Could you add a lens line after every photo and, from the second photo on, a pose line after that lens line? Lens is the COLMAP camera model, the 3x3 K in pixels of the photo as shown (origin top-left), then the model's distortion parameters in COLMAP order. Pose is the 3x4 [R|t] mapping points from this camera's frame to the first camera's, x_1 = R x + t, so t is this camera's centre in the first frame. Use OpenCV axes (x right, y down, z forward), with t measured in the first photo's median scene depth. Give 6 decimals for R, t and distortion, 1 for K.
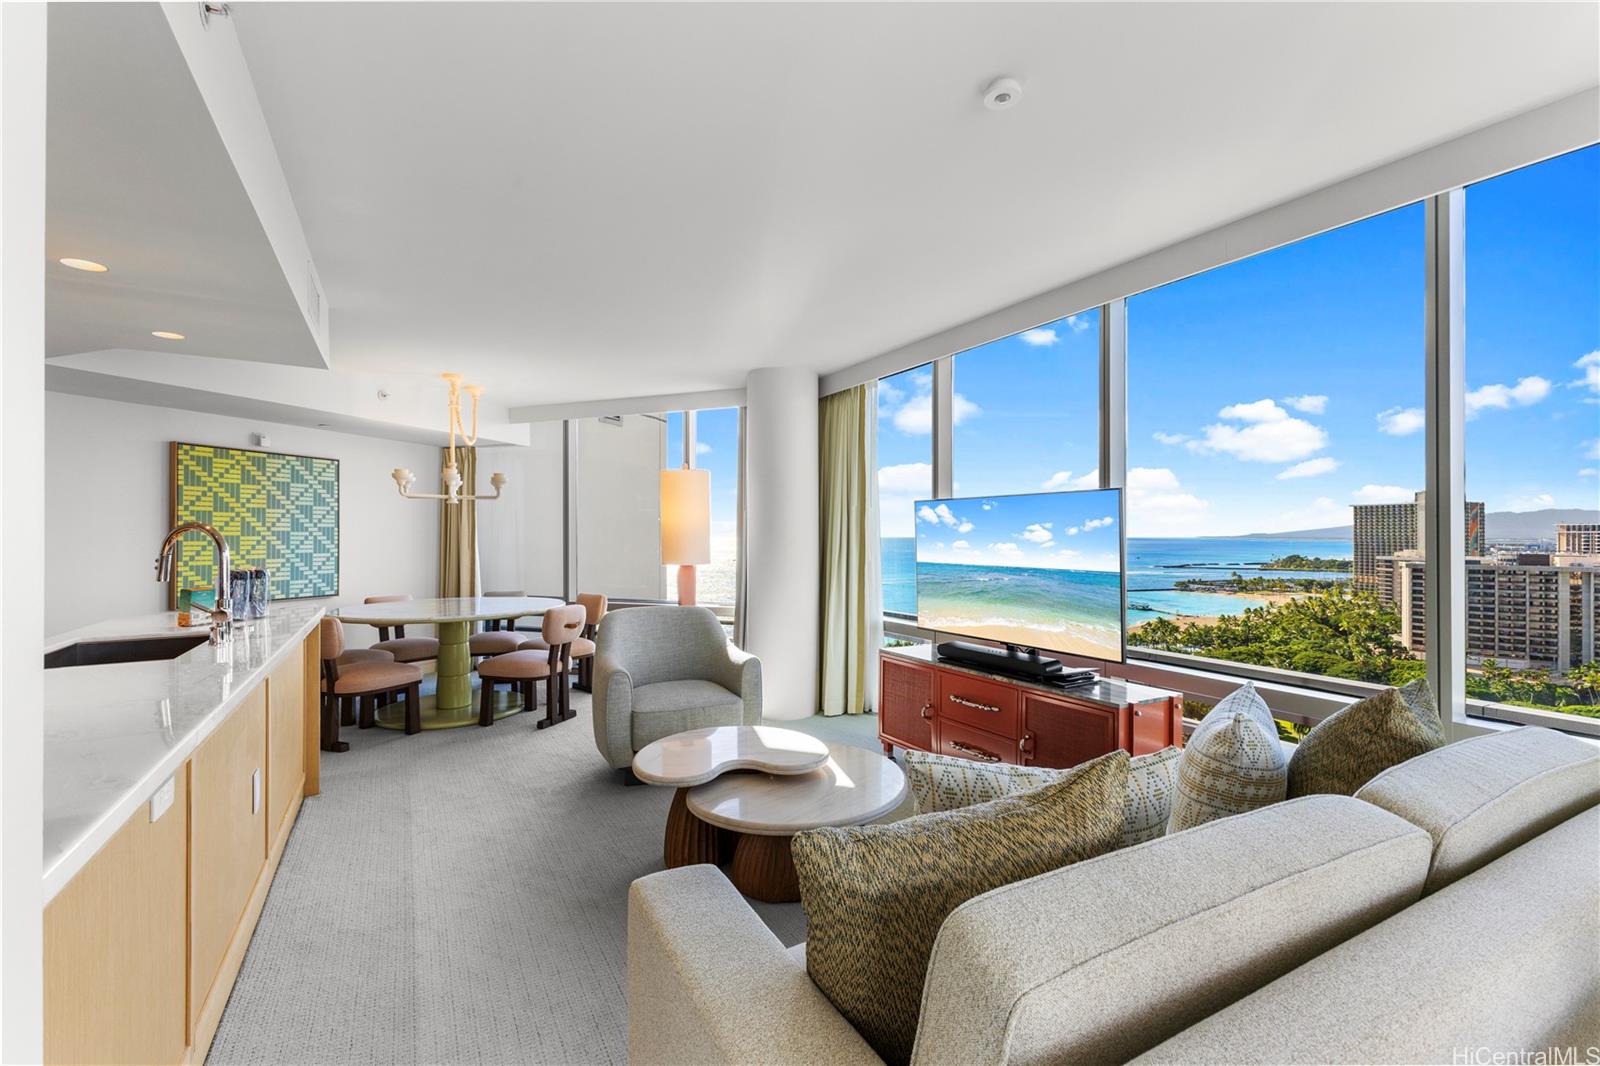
lens RADIAL K [[687.8, 0, 800.0], [0, 687.8, 533.0], [0, 0, 1]] dist [0.005612, -0.000324]
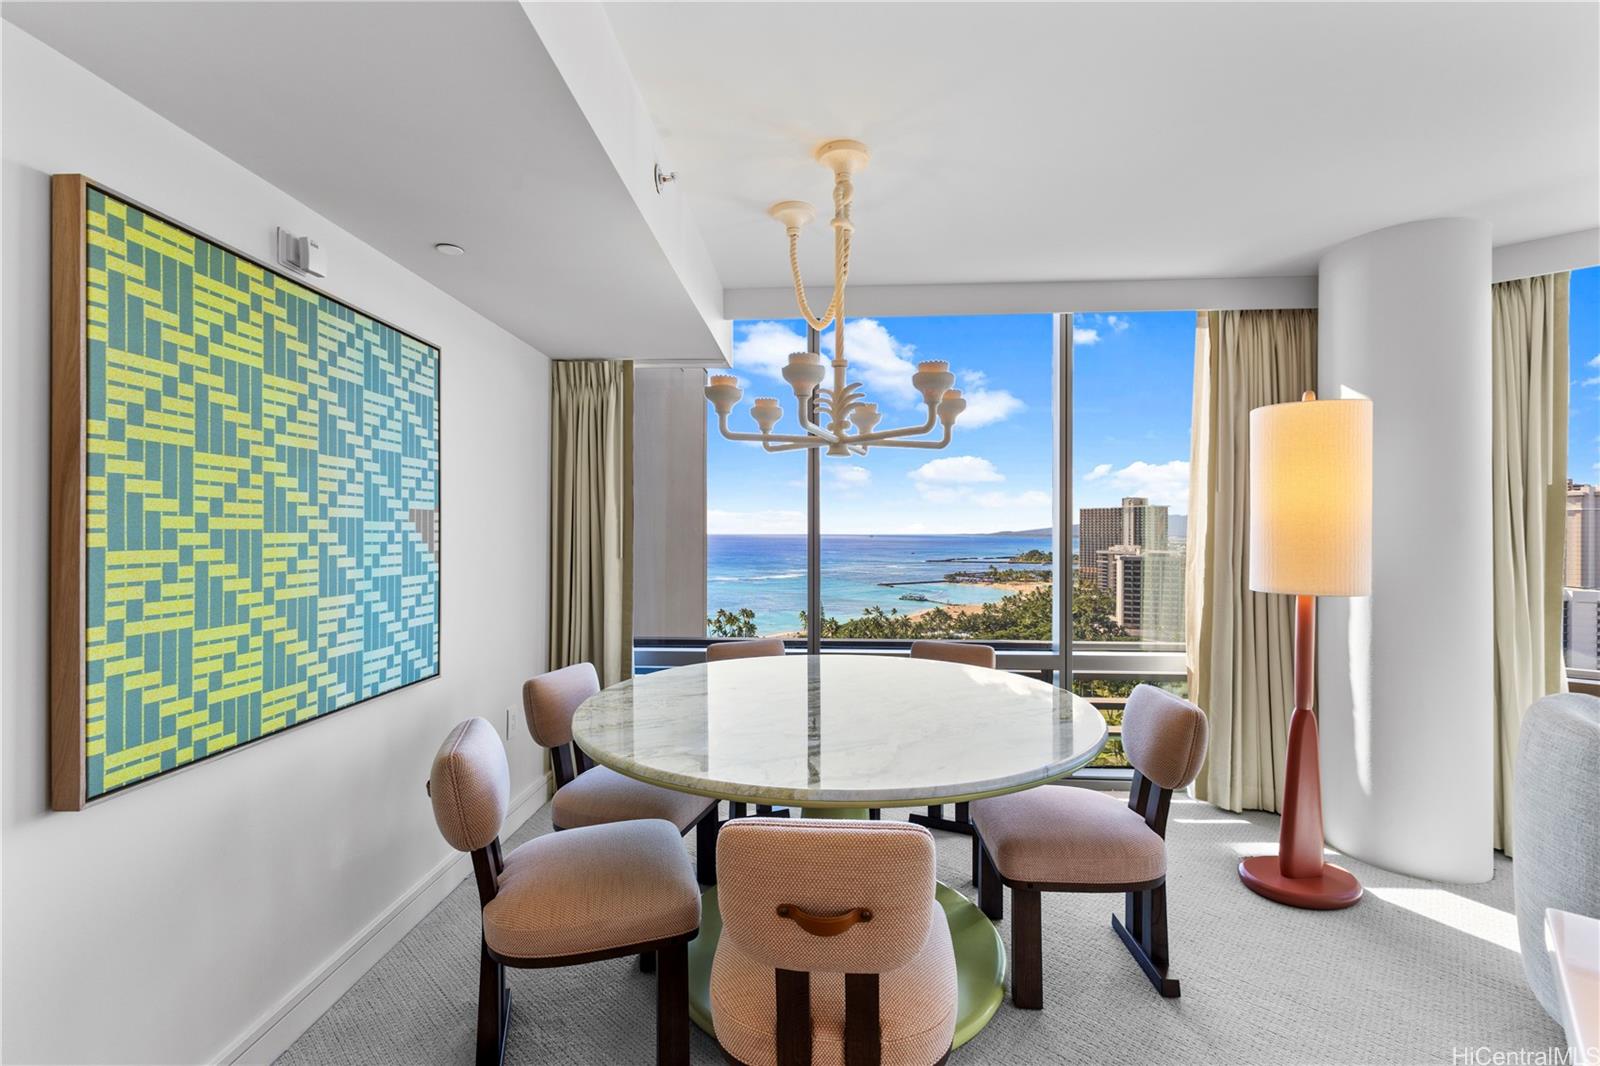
lens RADIAL K [[687.8, 0, 800.0], [0, 687.8, 533.0], [0, 0, 1]] dist [0.005612, -0.000324]
pose [[0.955090, 0.002350, 0.296305, -0.656032], [-0.003749, 0.999984, 0.004153, 0.002618], [-0.296291, -0.005077, 0.955084, 0.606000]]
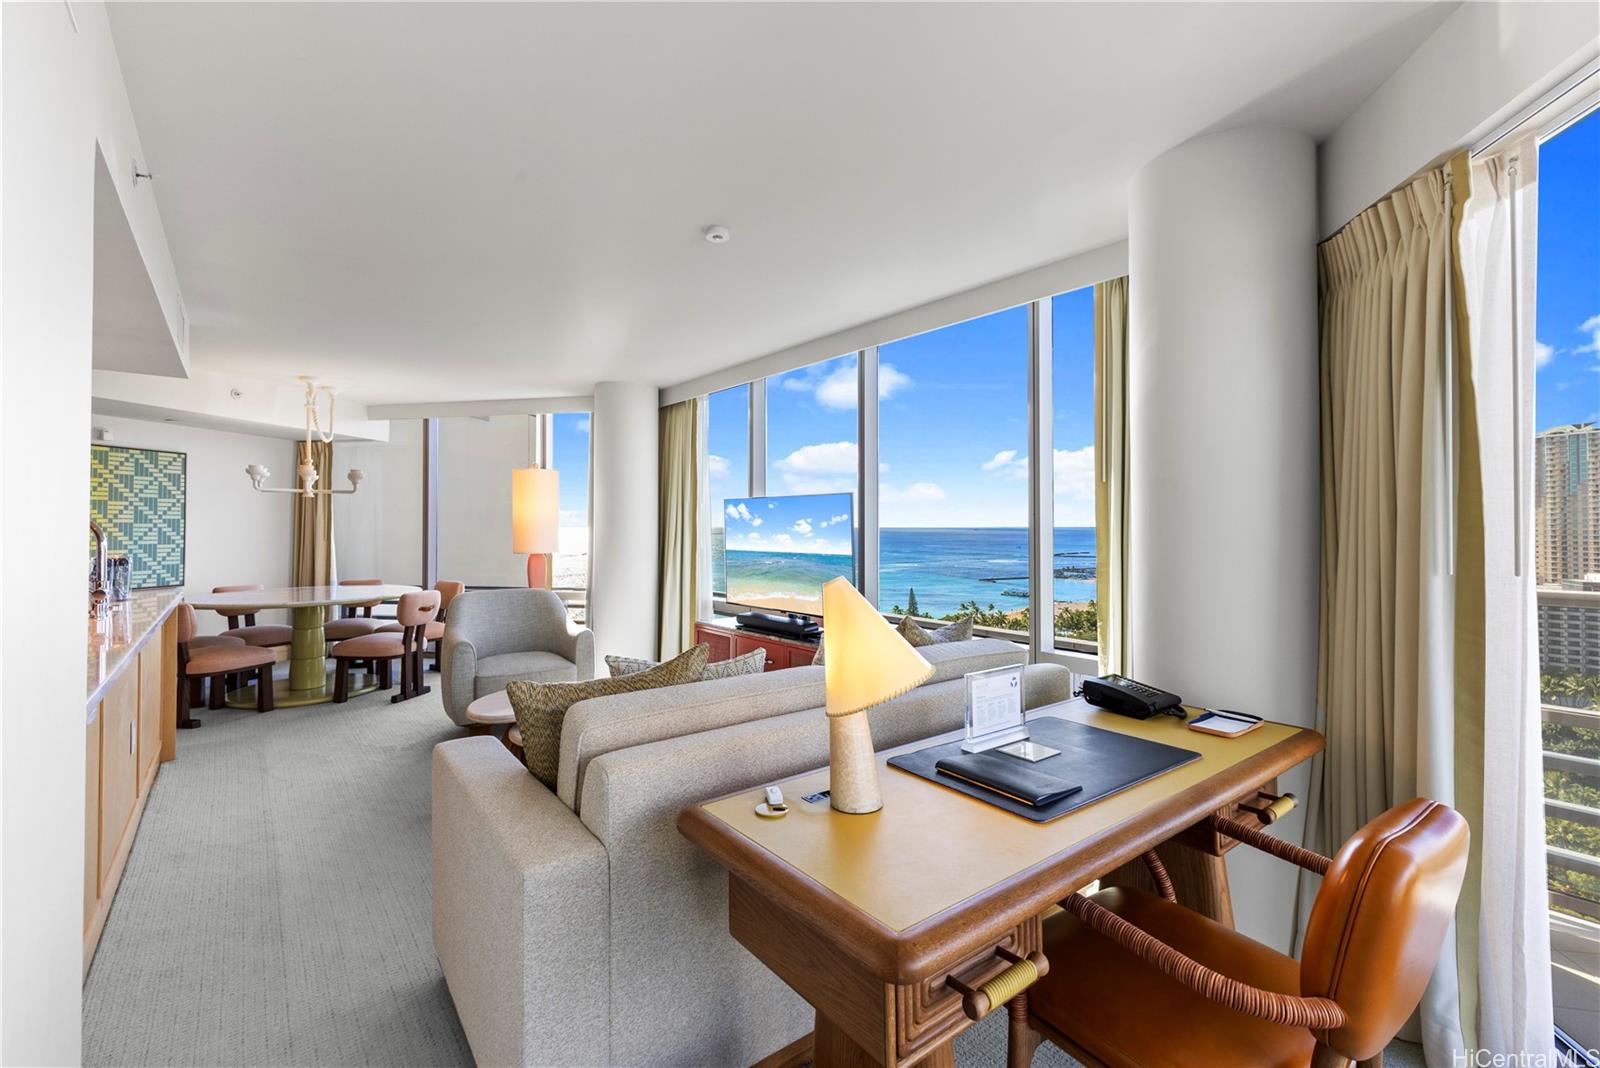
lens RADIAL K [[693.6, 0, 816.5], [0, 693.6, 514.2], [0, 0, 1]] dist [-0.002654, -0.000631]
pose [[0.985635, 0.003776, 0.168848, 0.091535], [-0.001423, 0.999900, -0.014059, -0.002731], [-0.168884, 0.013617, 0.985542, -0.191374]]
